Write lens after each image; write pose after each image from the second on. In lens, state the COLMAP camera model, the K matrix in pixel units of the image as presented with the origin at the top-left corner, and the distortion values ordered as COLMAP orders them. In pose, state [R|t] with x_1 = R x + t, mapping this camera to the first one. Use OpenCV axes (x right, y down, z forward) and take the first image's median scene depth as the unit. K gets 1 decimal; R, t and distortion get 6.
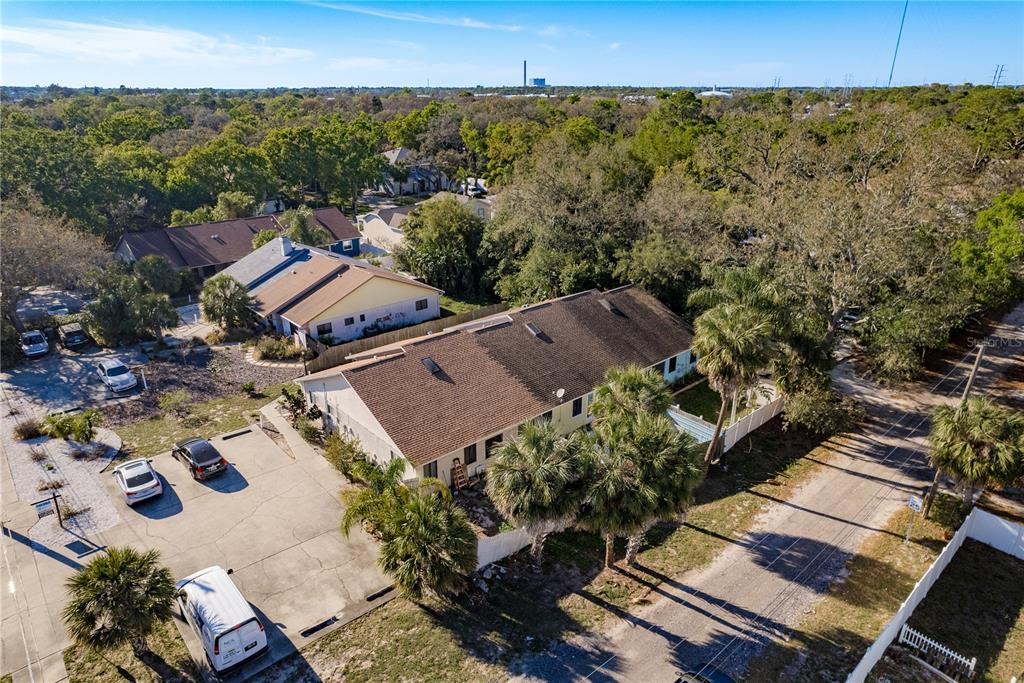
lens RADIAL K [[655.4, 0, 518.3], [0, 655.4, 336.1], [0, 0, 1]] dist [-0.037505, 0.053138]
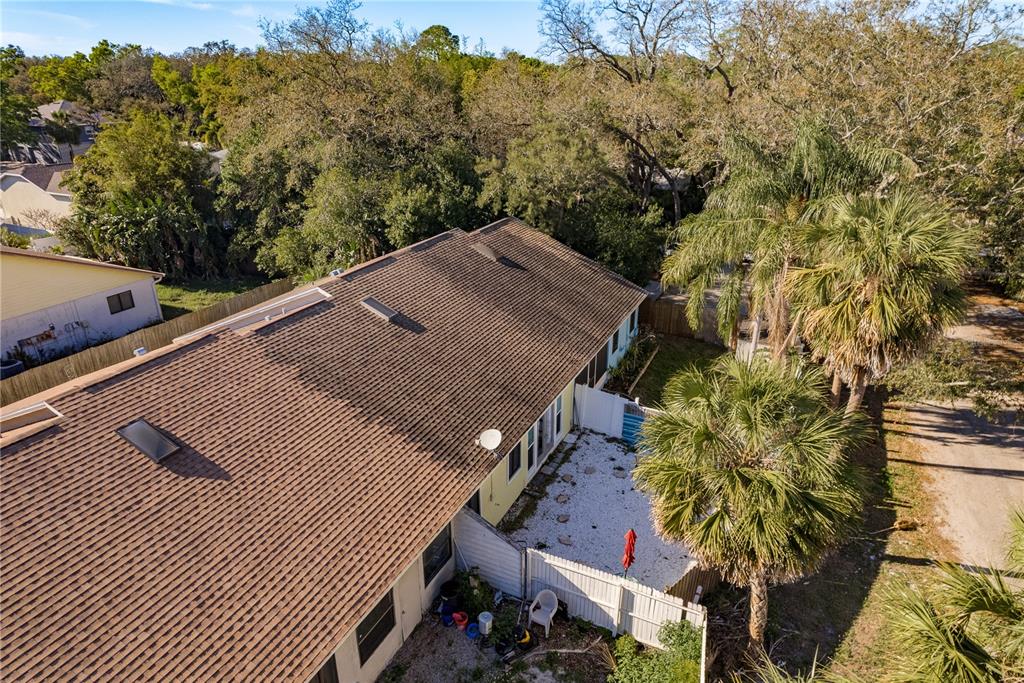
lens RADIAL K [[655.4, 0, 518.3], [0, 655.4, 338.4], [0, 0, 1]] dist [-0.037505, 0.053138]
pose [[0.920757, -0.152015, 0.359303, -0.052206], [0.141878, 0.988378, 0.054586, -0.001215], [-0.363425, 0.000717, 0.931623, 0.460098]]
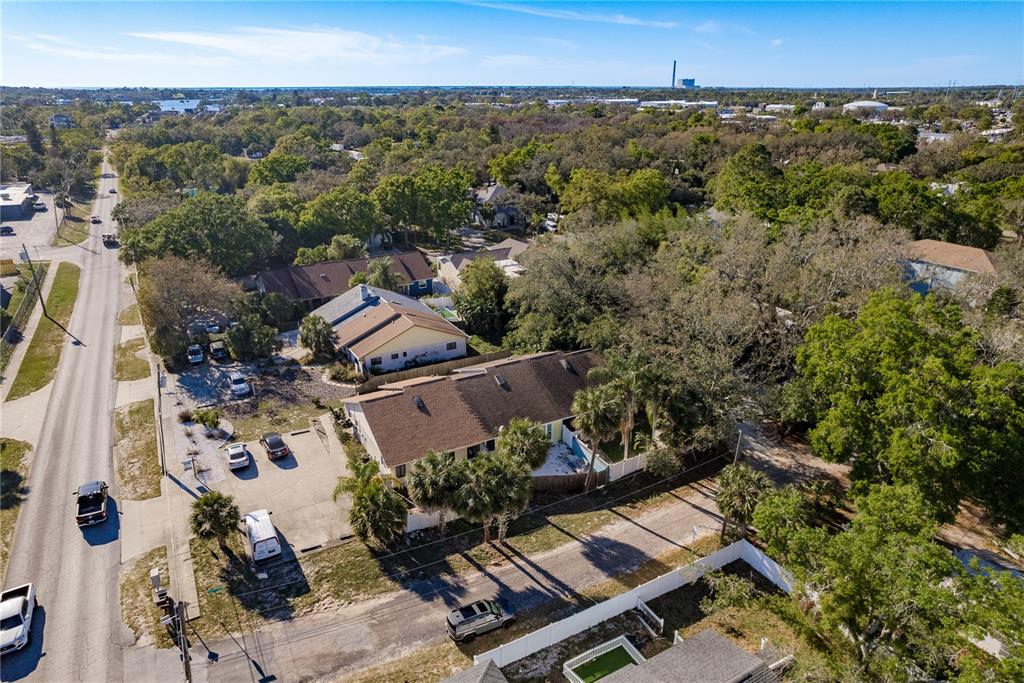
lens RADIAL K [[655.4, 0, 516.4], [0, 655.4, 337.4], [0, 0, 1]] dist [-0.037505, 0.053138]
pose [[0.977714, 0.077805, -0.194993, 0.293705], [-0.077333, 0.996955, 0.010040, -0.107657], [0.195181, 0.005264, 0.980753, -0.354748]]
